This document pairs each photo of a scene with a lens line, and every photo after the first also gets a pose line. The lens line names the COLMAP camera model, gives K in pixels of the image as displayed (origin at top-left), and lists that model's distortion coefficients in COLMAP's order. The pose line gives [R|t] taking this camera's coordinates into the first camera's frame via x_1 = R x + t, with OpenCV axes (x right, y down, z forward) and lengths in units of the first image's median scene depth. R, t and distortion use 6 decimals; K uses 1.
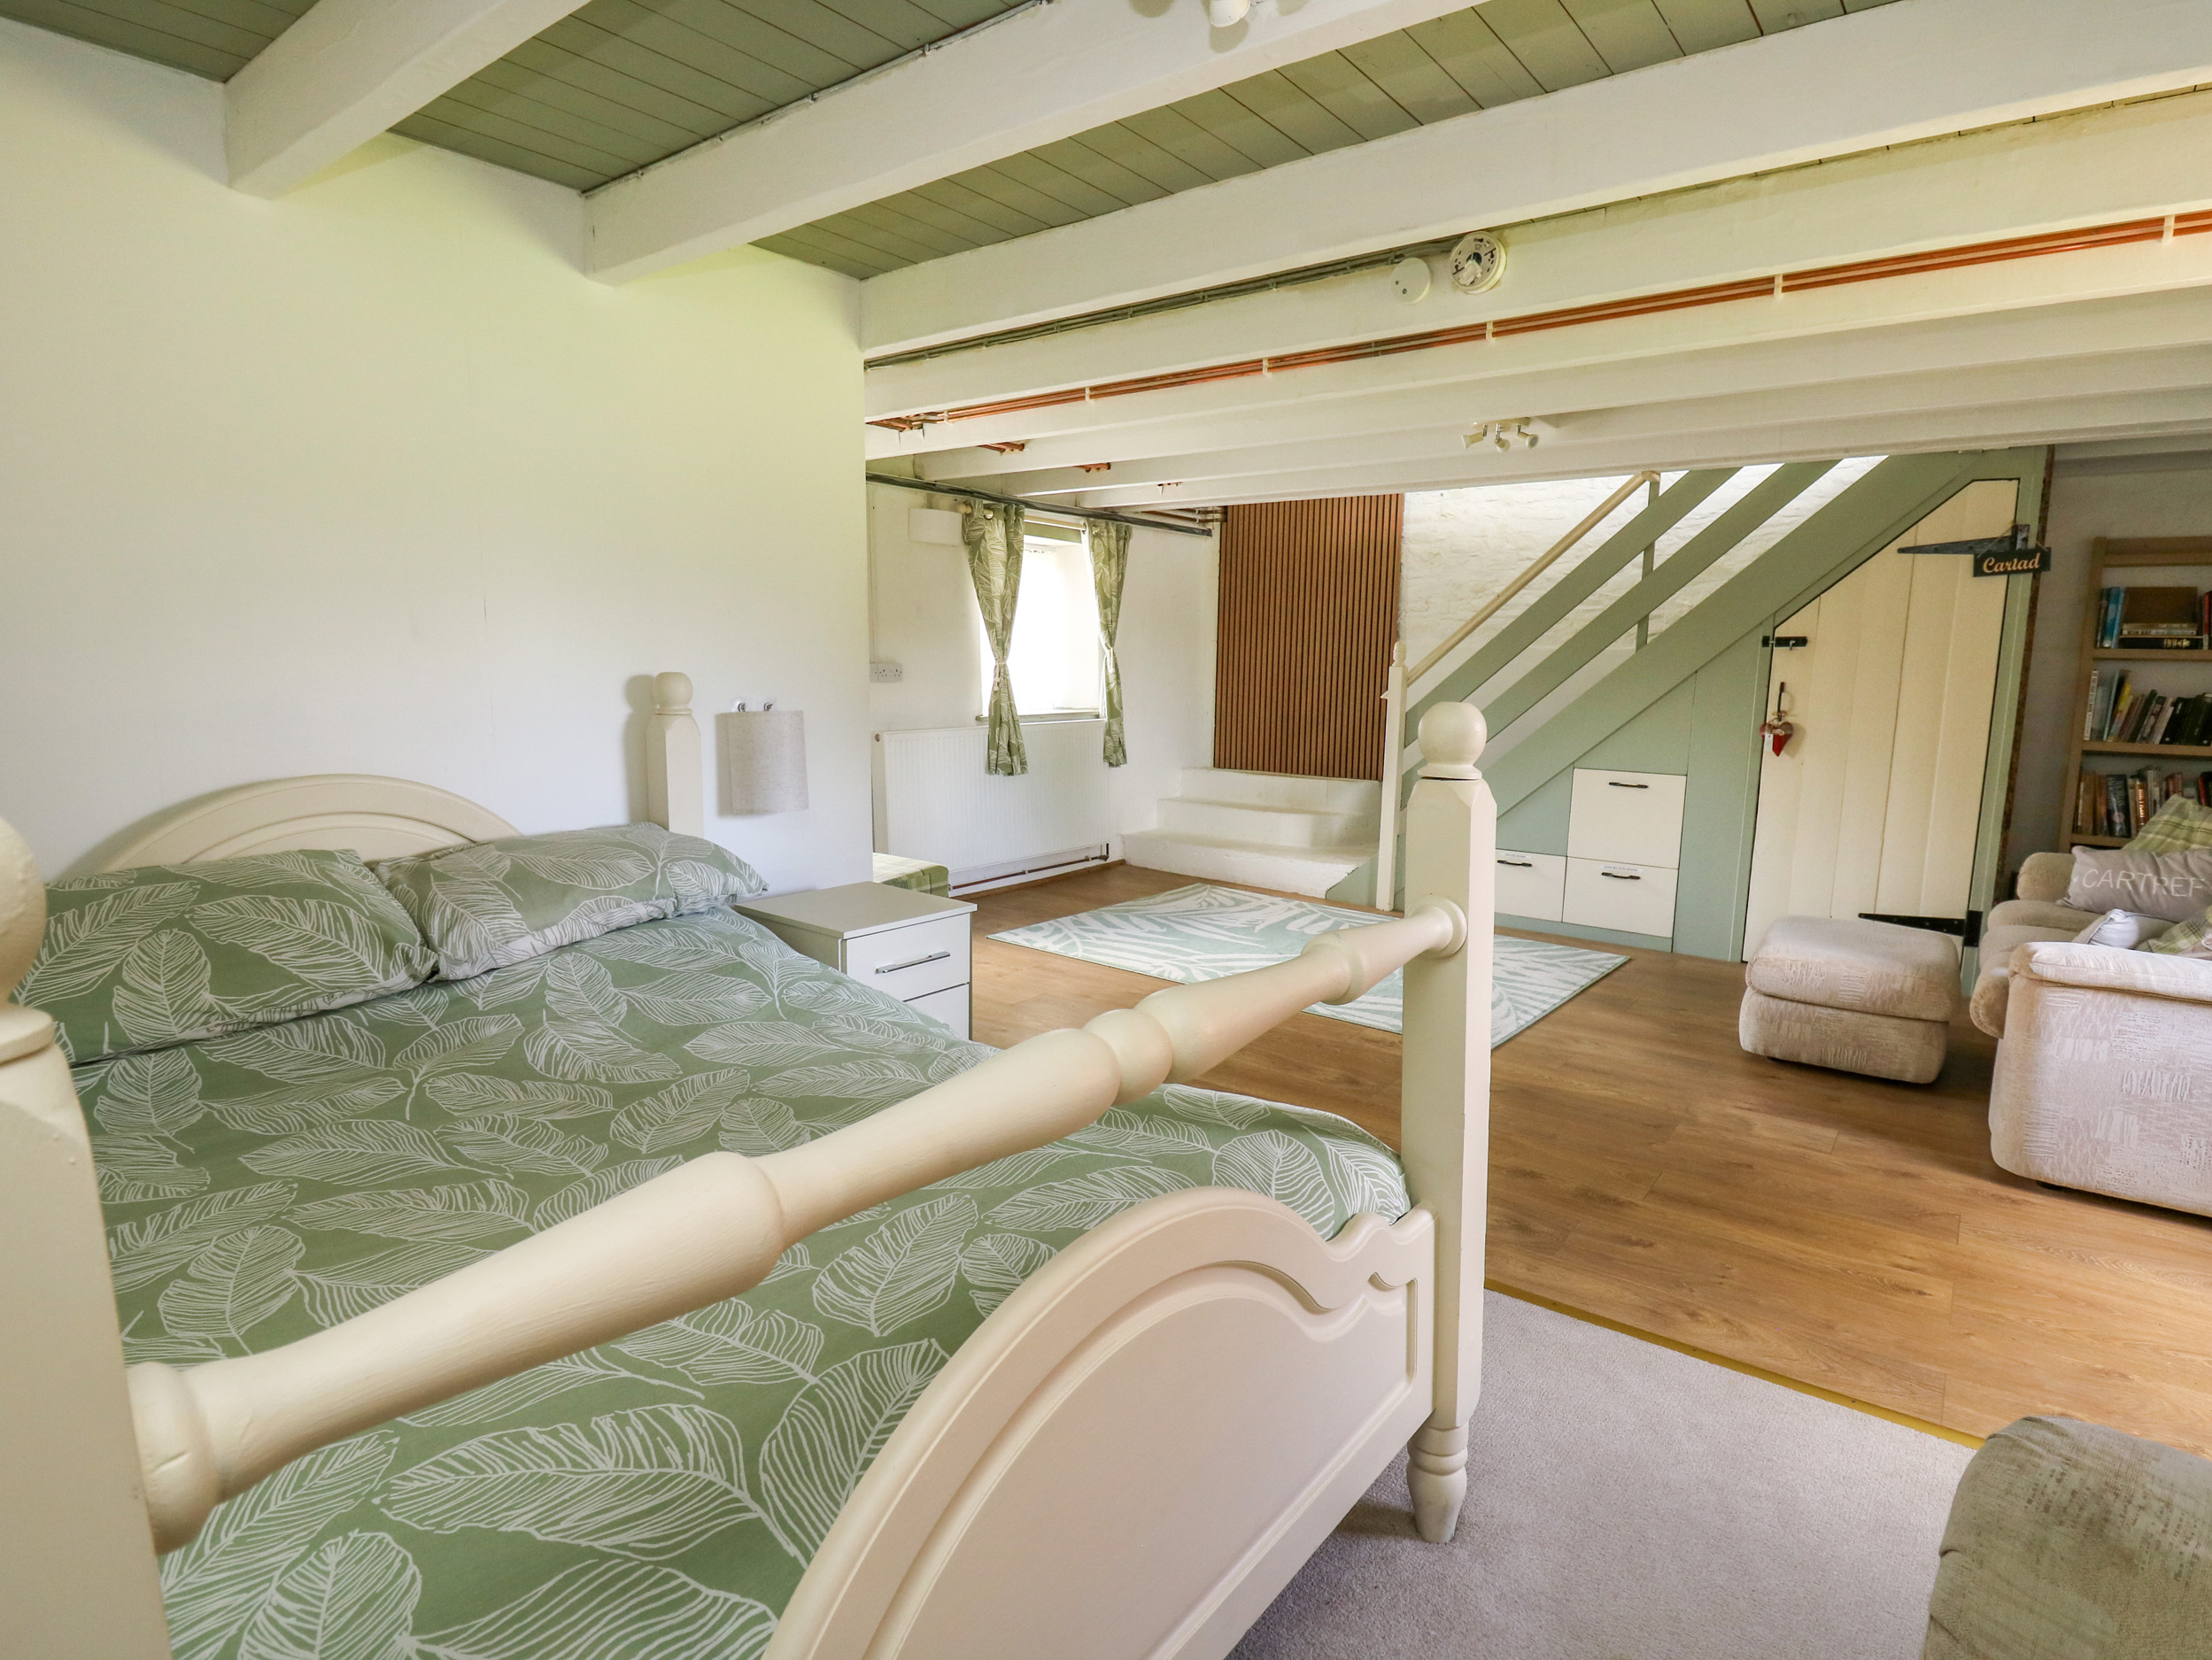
lens RADIAL K [[1187.0, 0, 1111.4], [0, 1187.0, 836.5], [0, 0, 1]] dist [-0.001451, -0.012490]
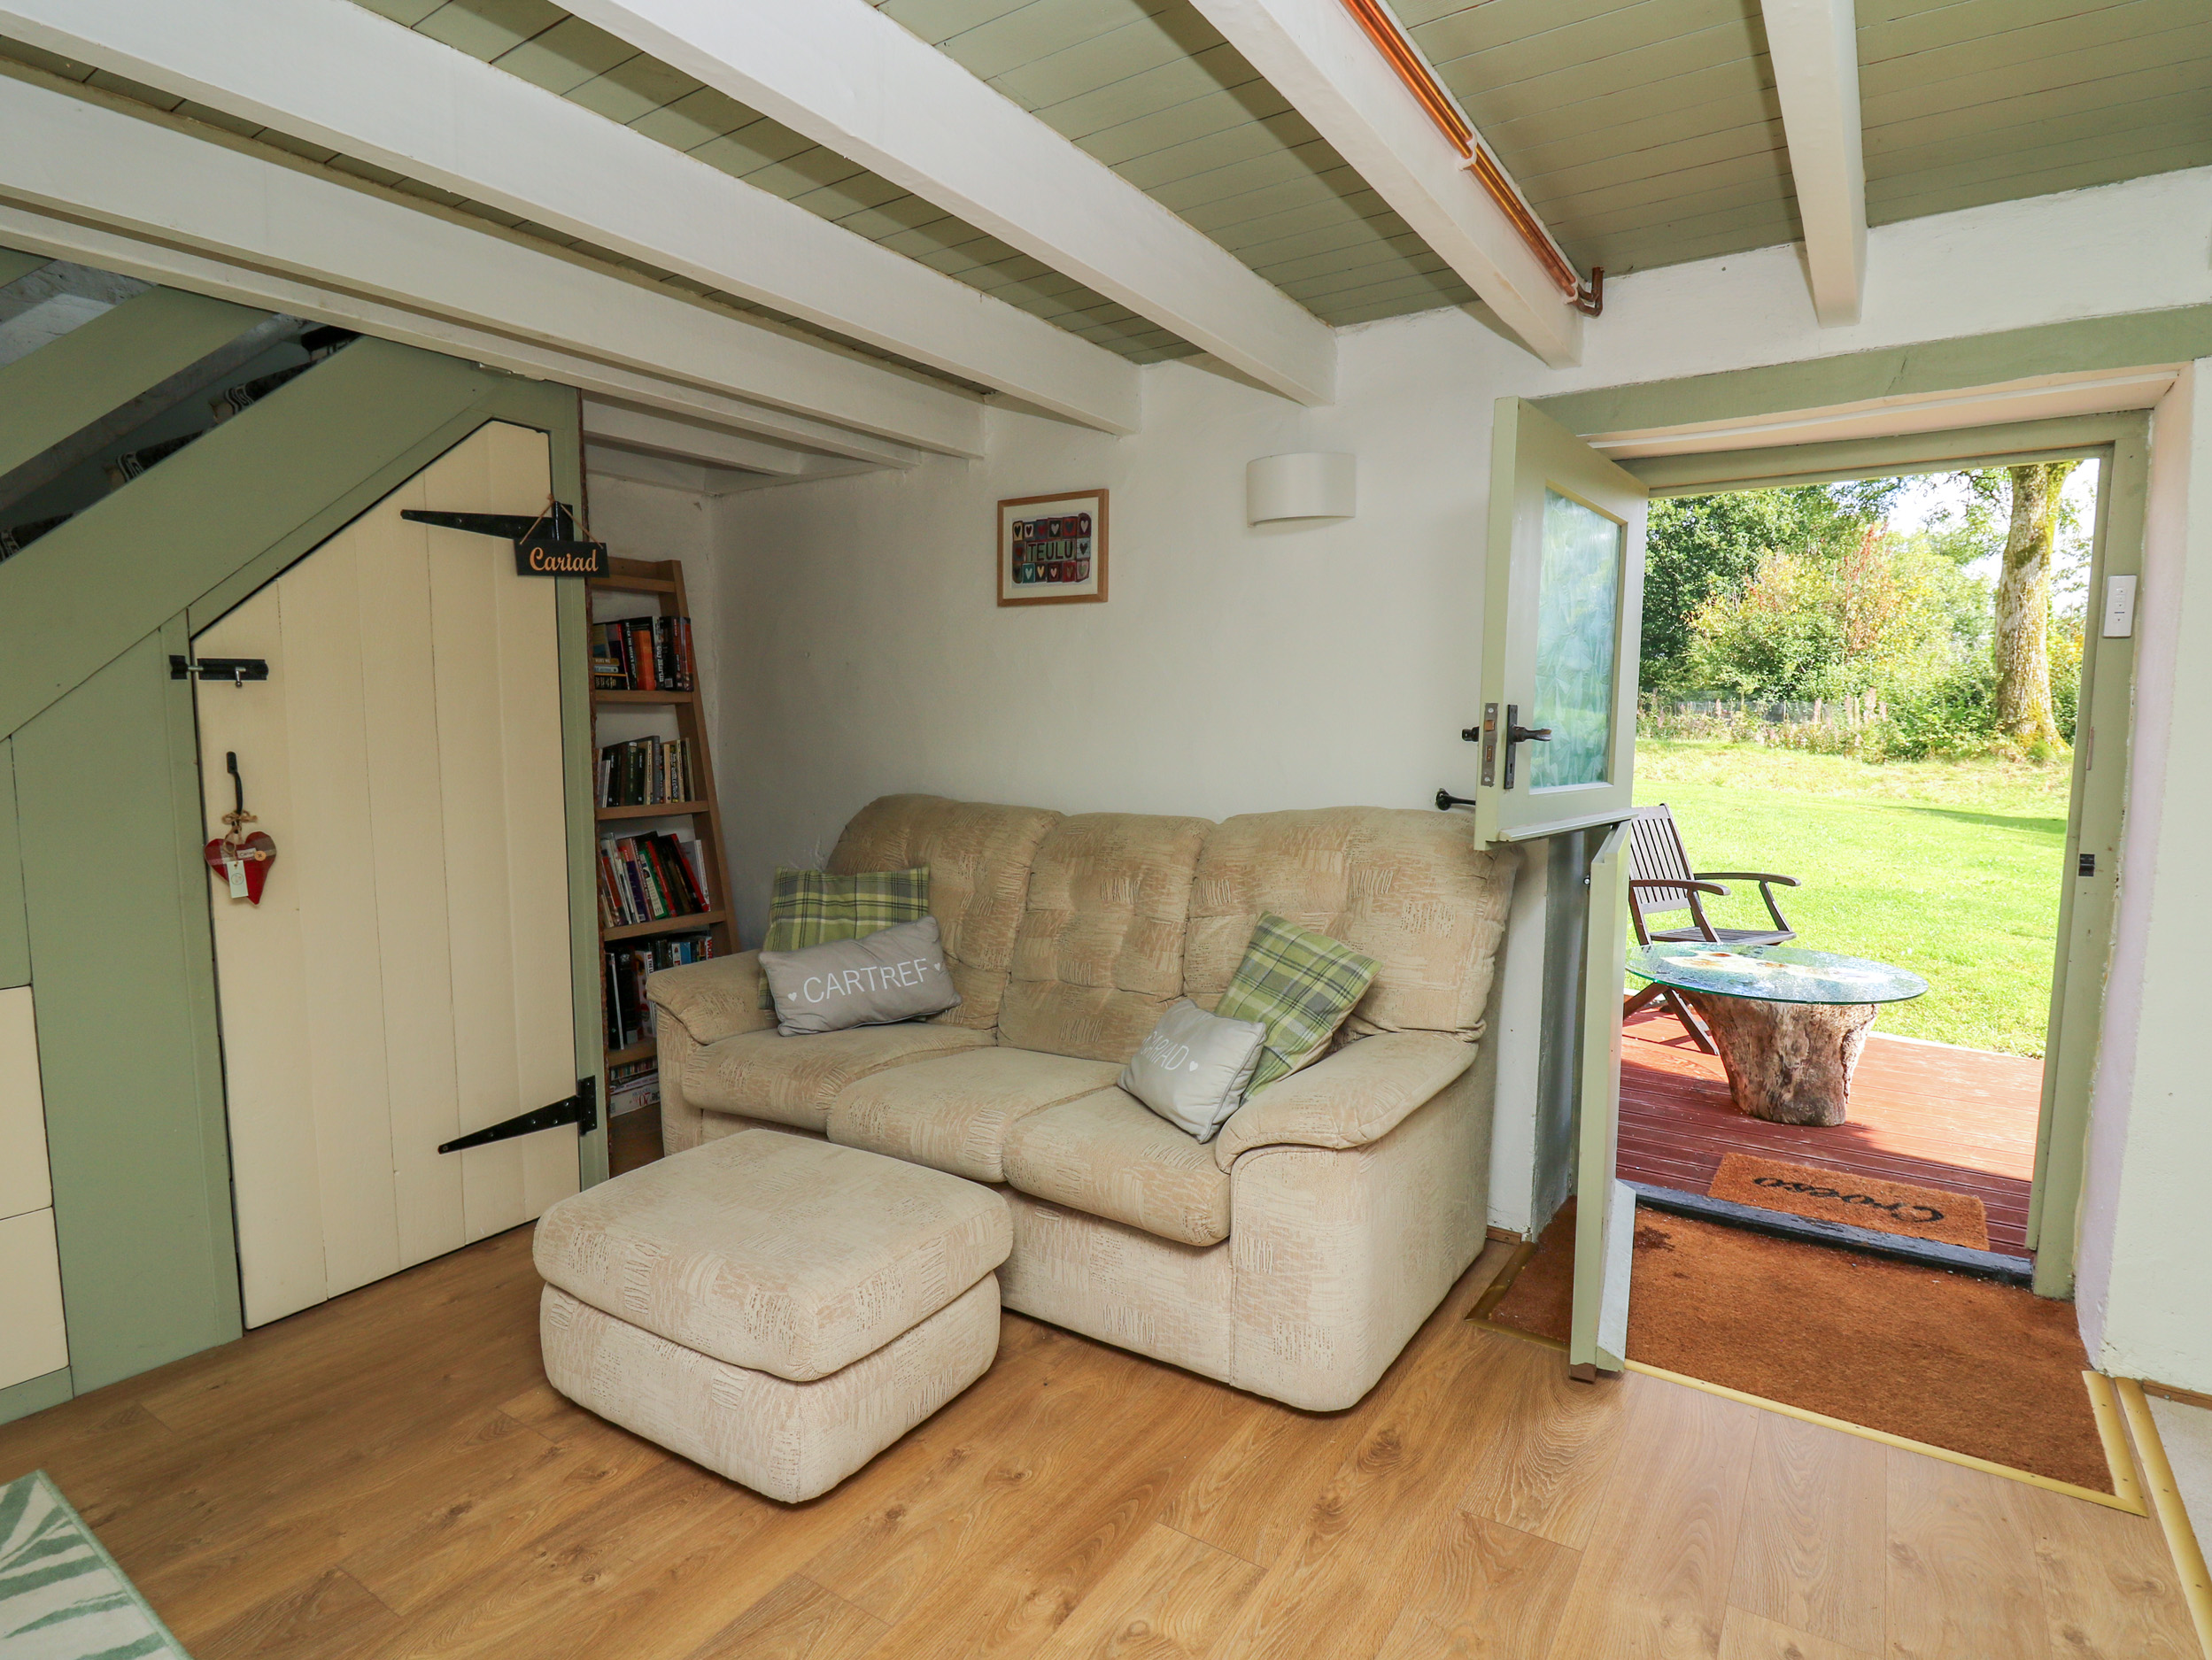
lens RADIAL K [[1187.0, 0, 1118.5], [0, 1187.0, 836.5], [0, 0, 1]] dist [-0.001451, -0.012490]
pose [[-0.078995, -0.112557, 0.990500, 0.057629], [0.141025, 0.982351, 0.122878, -0.110516], [-0.986849, 0.149392, -0.061727, 0.715458]]
